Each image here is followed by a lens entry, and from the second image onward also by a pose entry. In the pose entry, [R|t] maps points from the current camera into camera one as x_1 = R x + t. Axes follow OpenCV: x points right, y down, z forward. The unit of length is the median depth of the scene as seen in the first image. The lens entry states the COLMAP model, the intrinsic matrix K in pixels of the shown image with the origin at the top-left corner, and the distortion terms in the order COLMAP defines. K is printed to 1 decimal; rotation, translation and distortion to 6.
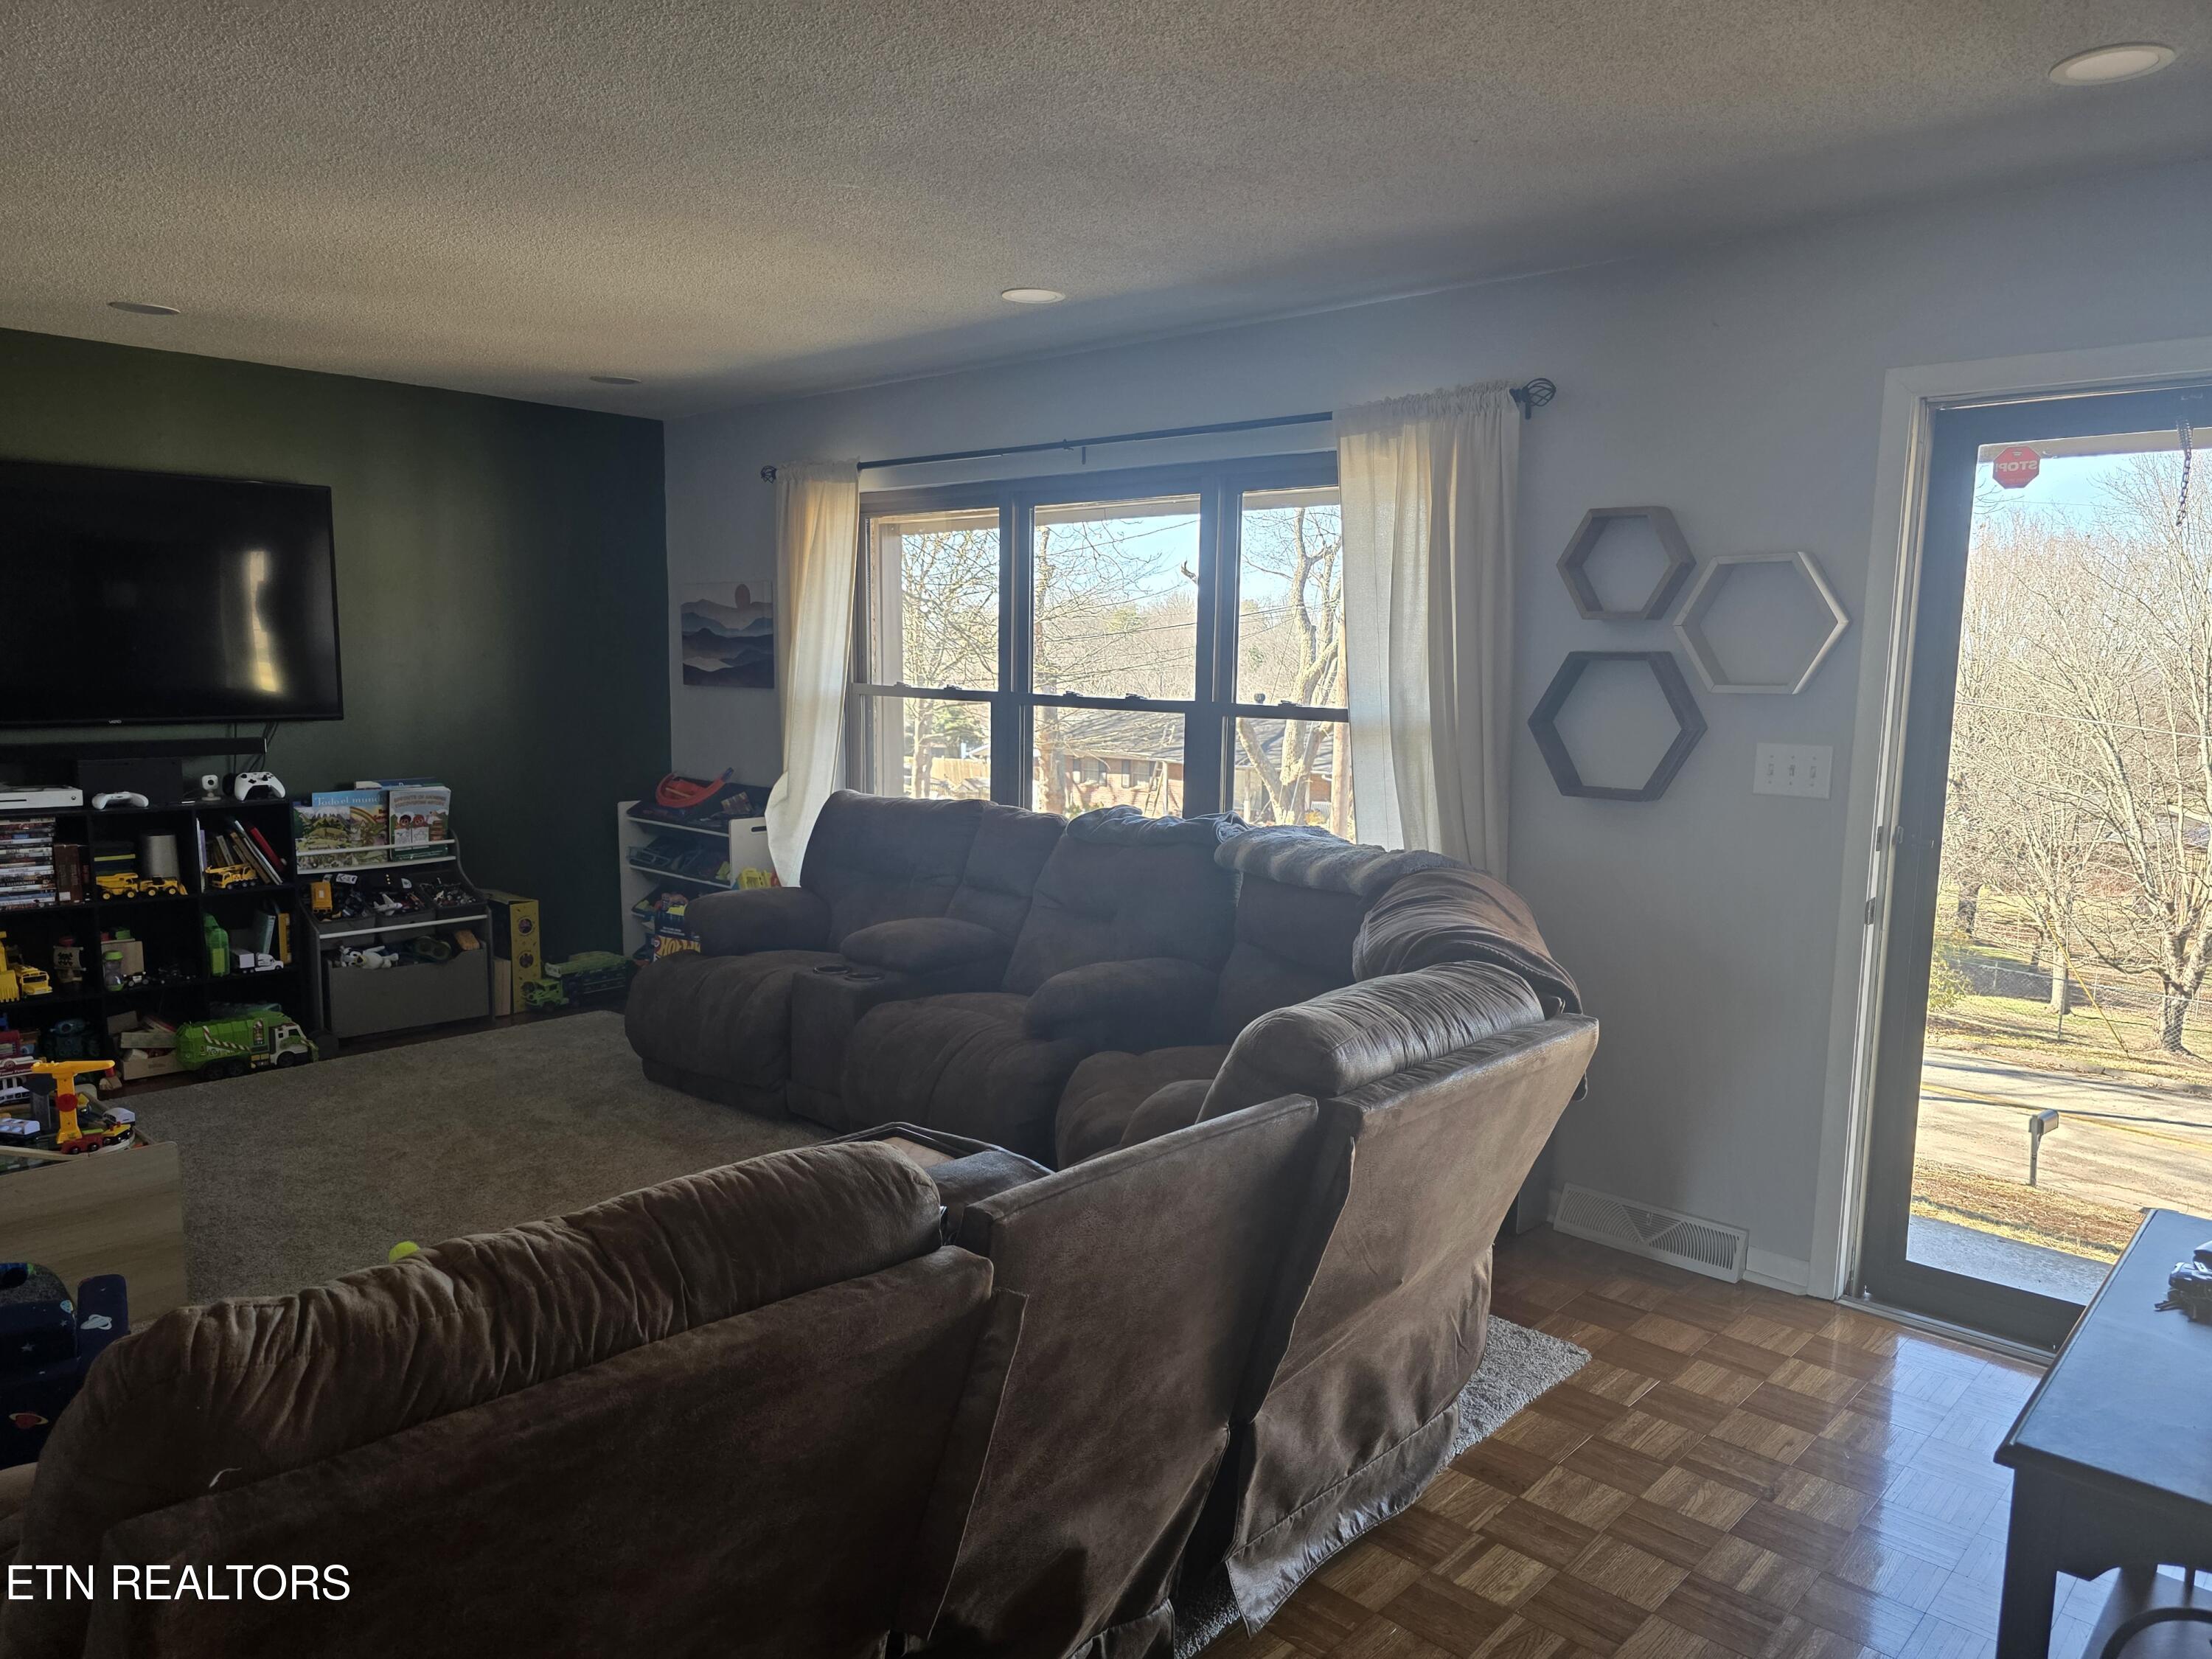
lens RADIAL K [[1485.8, 0, 1080.5], [0, 1485.8, 864.2], [0, 0, 1]] dist [0.064270, -0.059830]
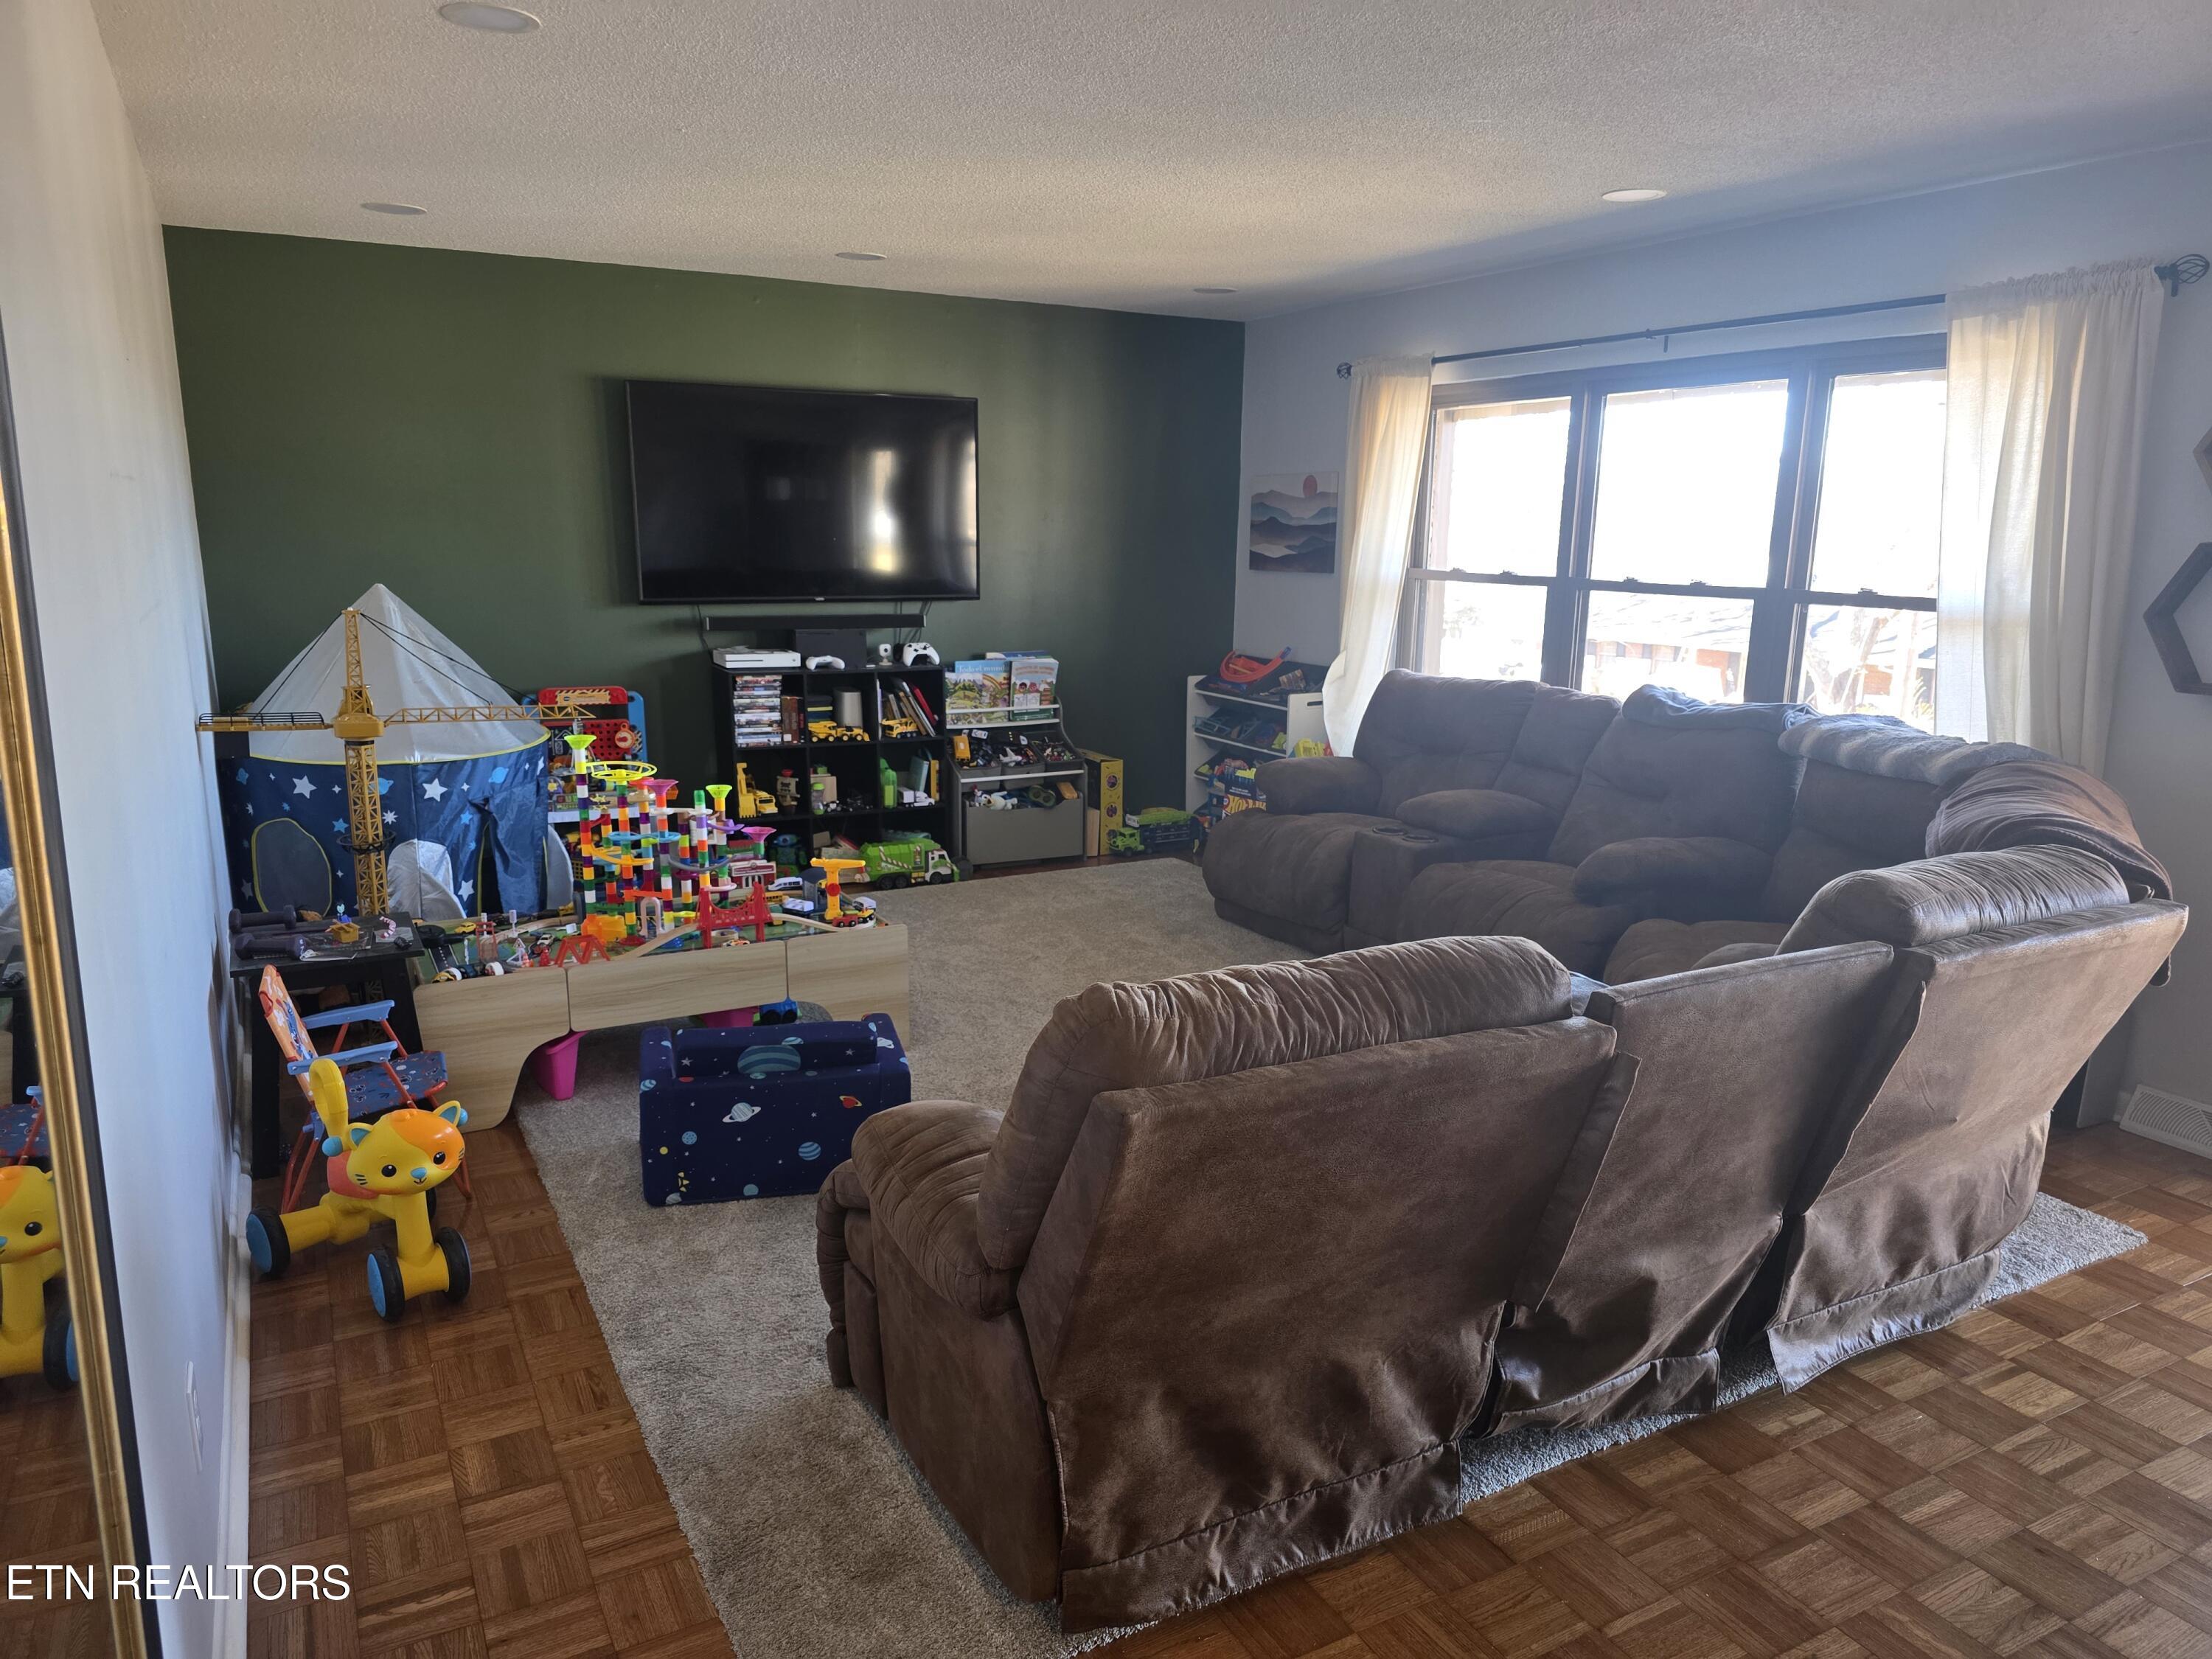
lens RADIAL K [[1485.8, 0, 1114.3], [0, 1485.8, 866.8], [0, 0, 1]] dist [0.064270, -0.059830]
pose [[0.953614, 0.065829, -0.293747, -0.041103], [-0.041875, 0.995318, 0.087109, 0.010732], [0.298106, -0.070767, 0.951906, -0.151997]]
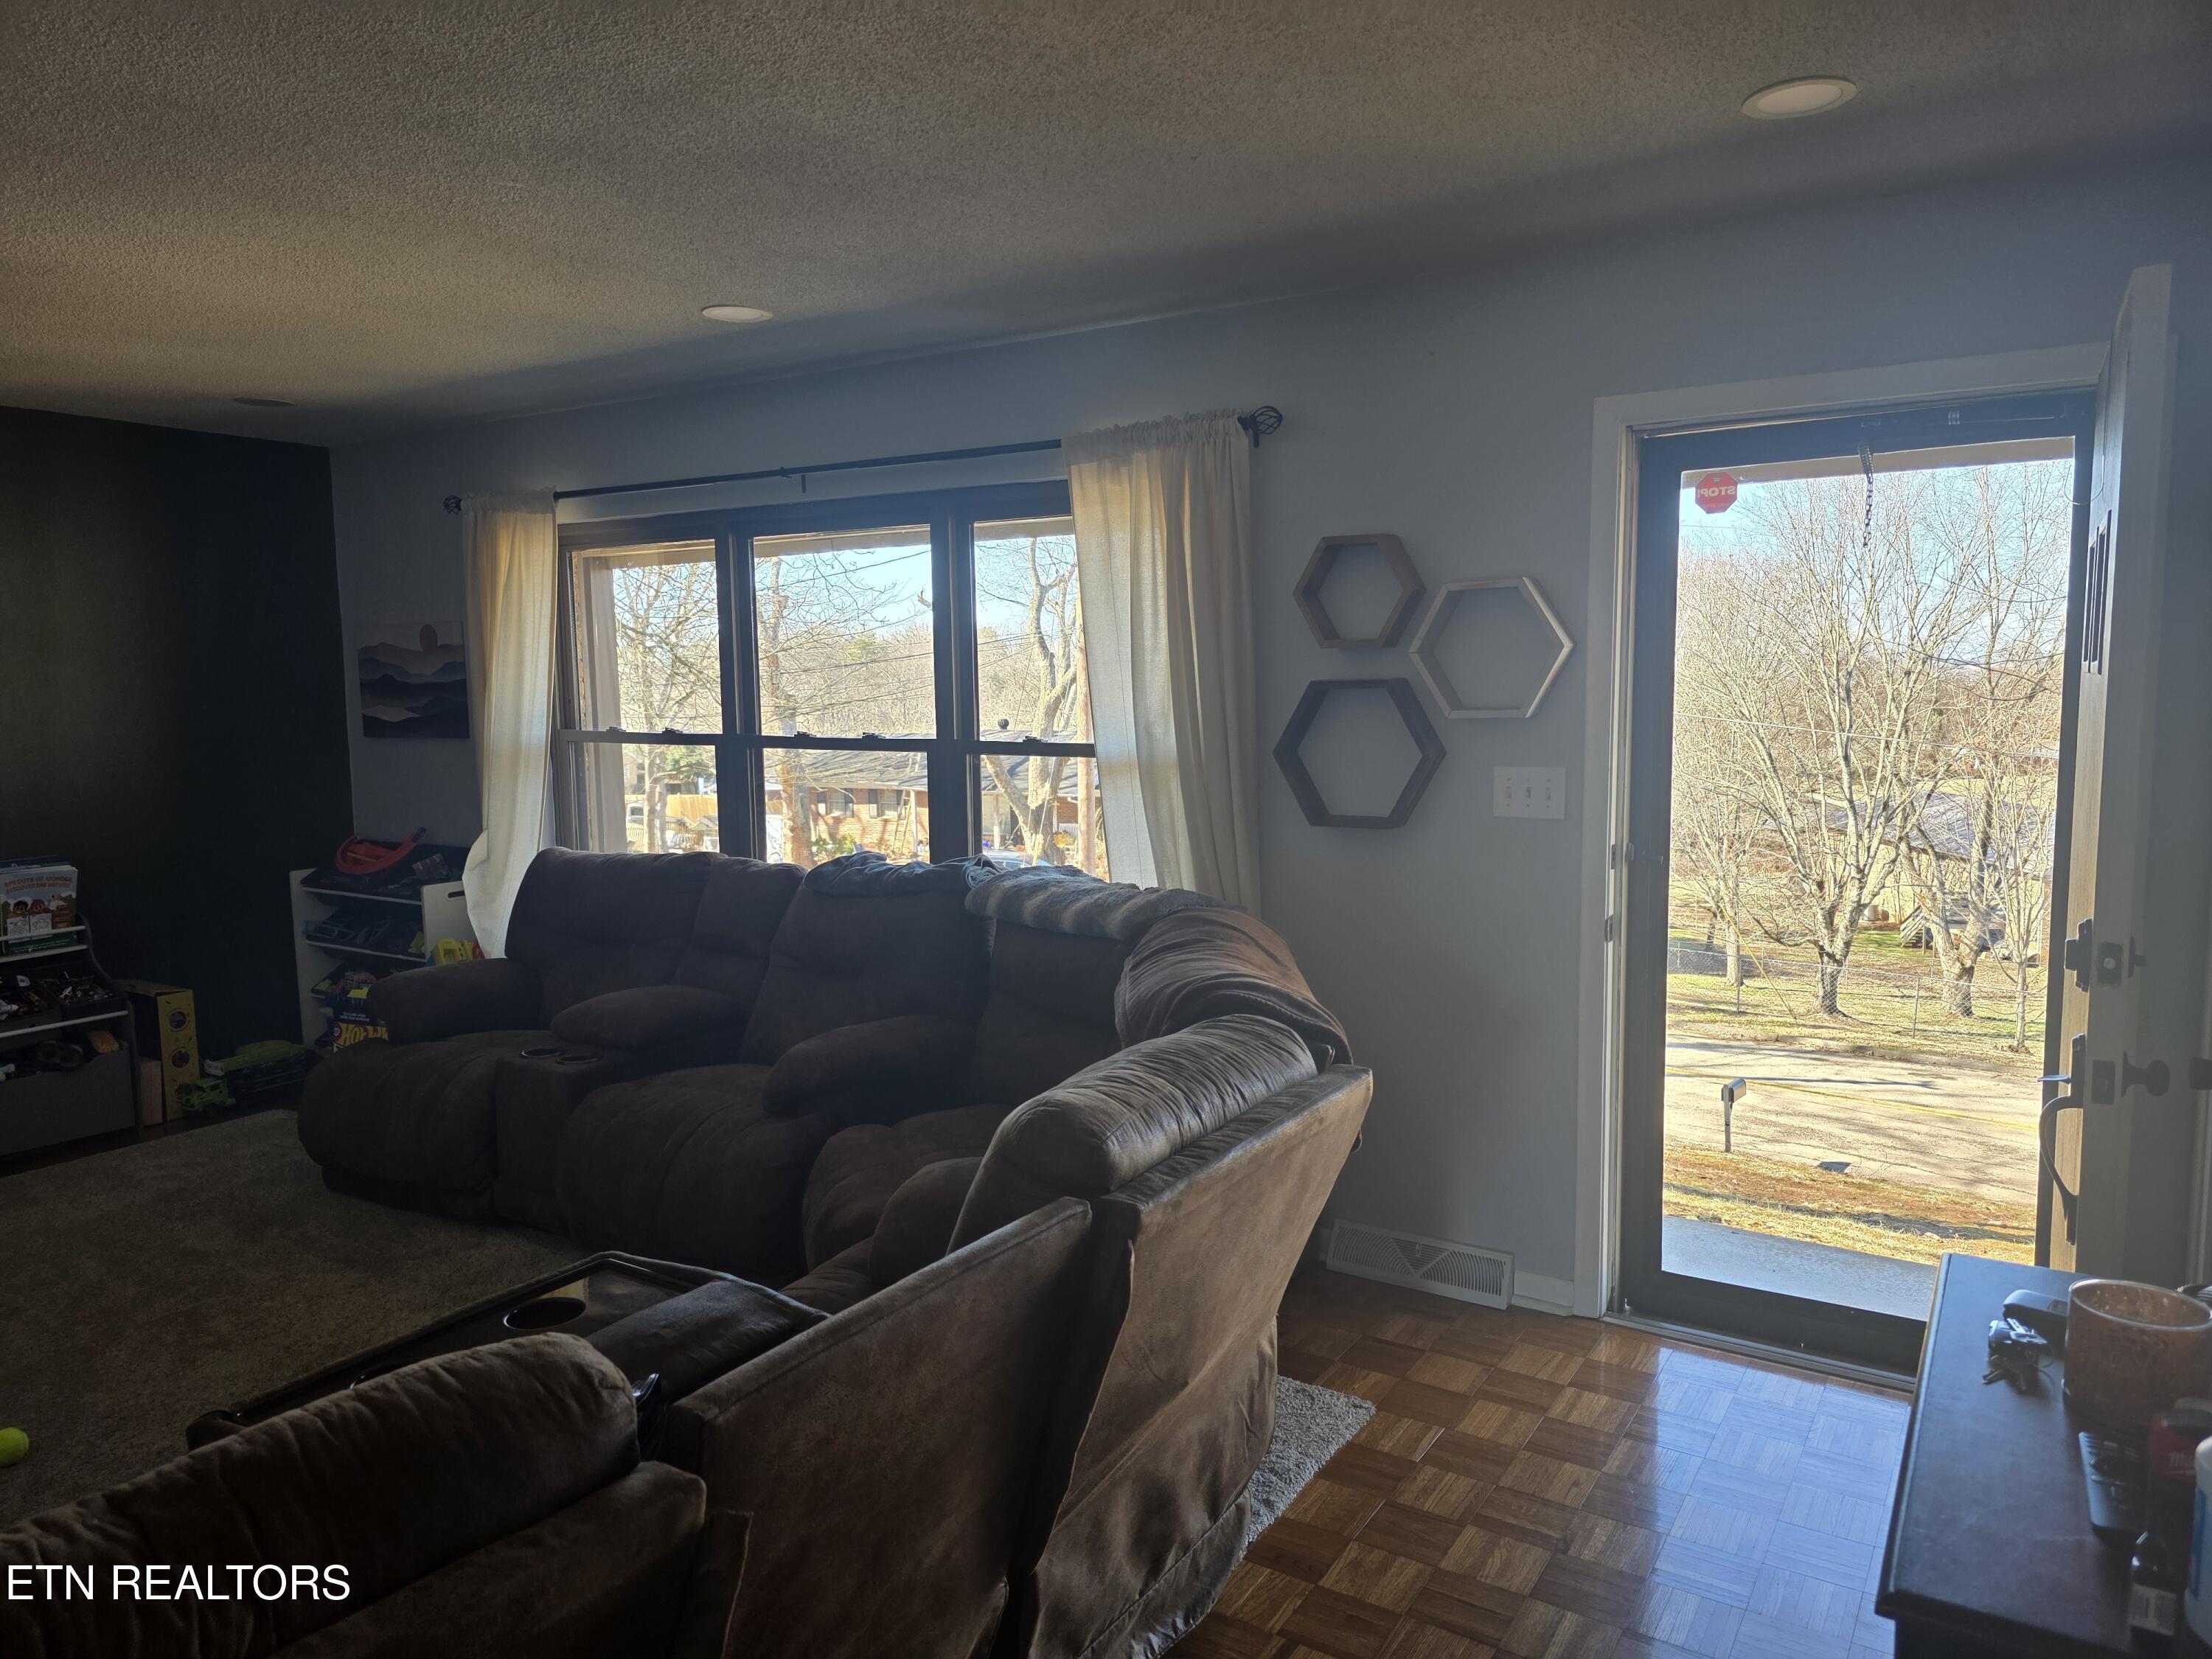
lens RADIAL K [[1485.8, 0, 1085.0], [0, 1485.8, 844.5], [0, 0, 1]] dist [0.064270, -0.059830]
pose [[0.984290, -0.046029, 0.170453, 0.007758], [0.051274, 0.998333, -0.026494, -0.015891], [-0.168949, 0.034818, 0.985010, 0.061883]]
